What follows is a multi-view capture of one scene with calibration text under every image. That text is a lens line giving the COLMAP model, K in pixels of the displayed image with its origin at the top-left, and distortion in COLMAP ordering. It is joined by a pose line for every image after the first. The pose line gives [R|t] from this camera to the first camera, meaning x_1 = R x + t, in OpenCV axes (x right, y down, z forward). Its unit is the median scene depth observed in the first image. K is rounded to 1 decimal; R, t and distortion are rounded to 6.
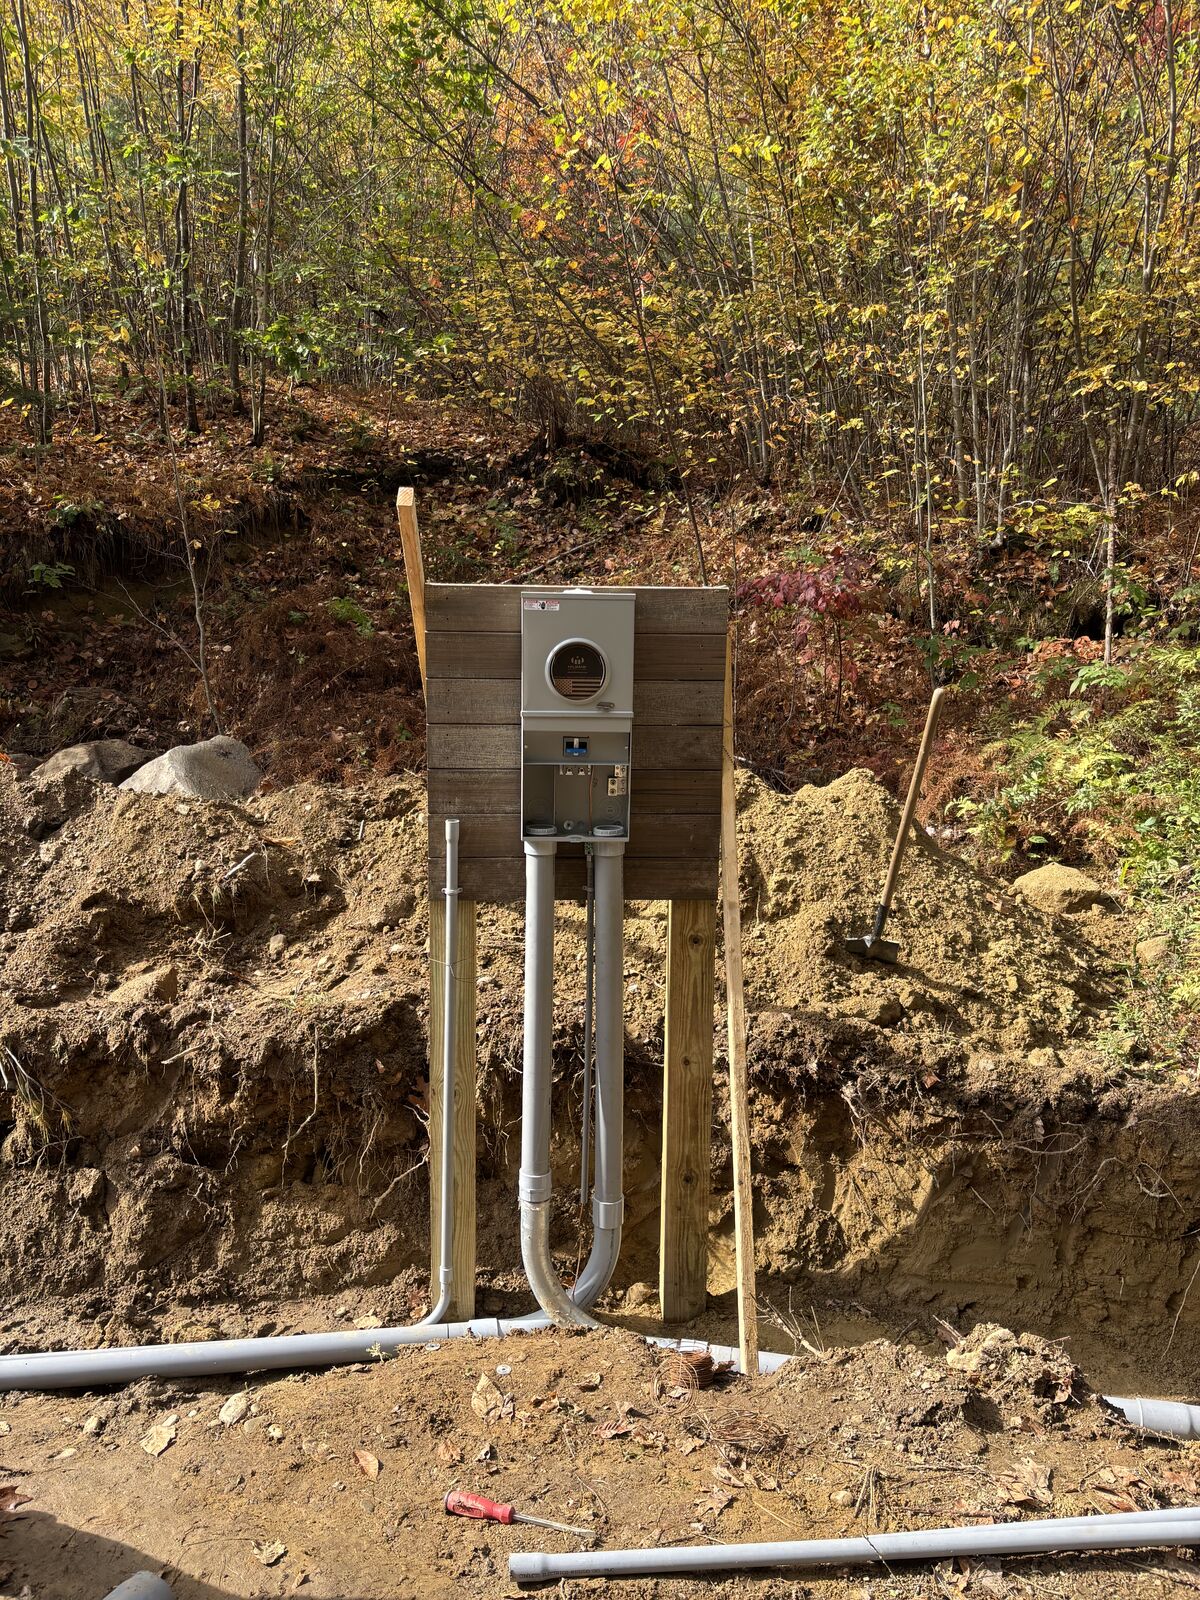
lens RADIAL K [[1262.7, 0, 600.0], [0, 1262.7, 800.0], [0, 0, 1]] dist [0.001646, -0.005305]
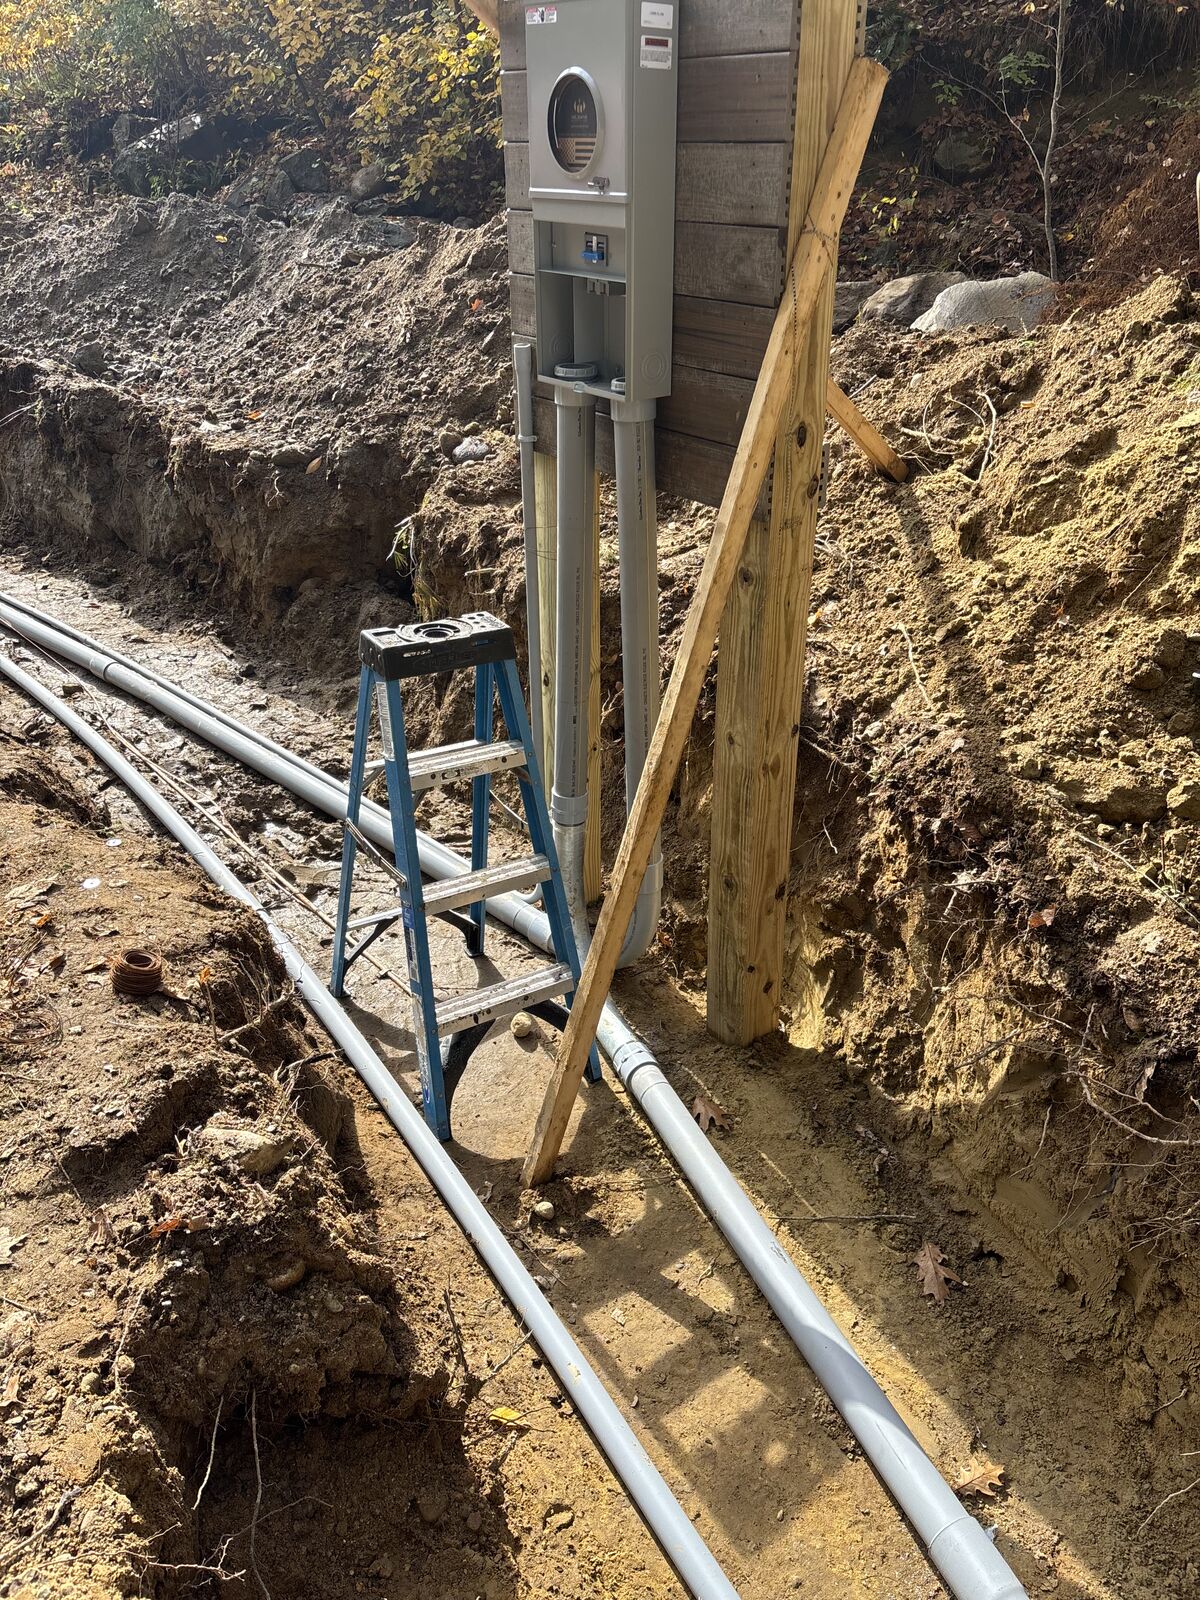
lens RADIAL K [[1217.2, 0, 600.0], [0, 1217.2, 800.0], [0, 0, 1]] dist [0.118317, -0.117582]
pose [[0.544102, 0.380154, -0.747954, 0.462422], [-0.123927, 0.918099, 0.376480, -0.015519], [0.829816, -0.112152, 0.546651, 0.431352]]
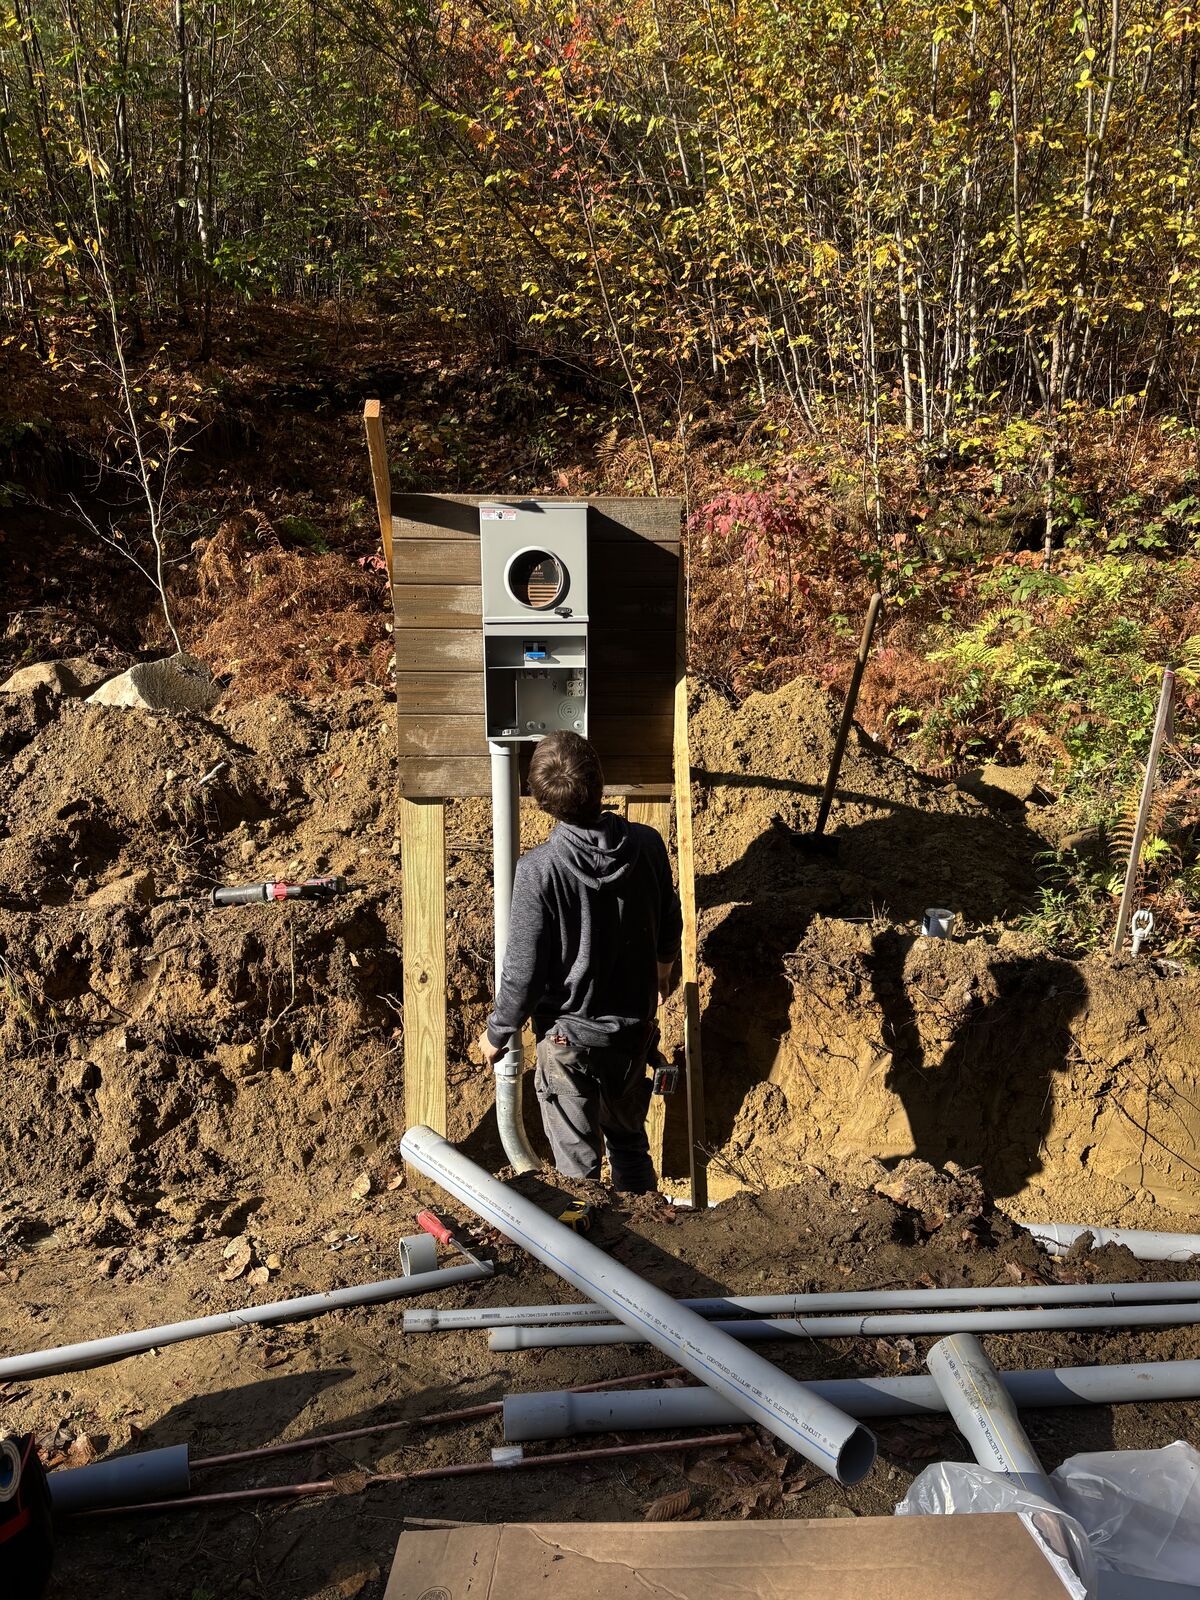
lens RADIAL K [[1262.7, 0, 600.0], [0, 1262.7, 800.0], [0, 0, 1]] dist [0.001646, -0.005305]
pose [[0.999333, -0.013509, 0.033916, -0.001273], [0.011380, 0.997998, 0.062206, 0.012857], [-0.034688, -0.061778, 0.997487, -0.048721]]
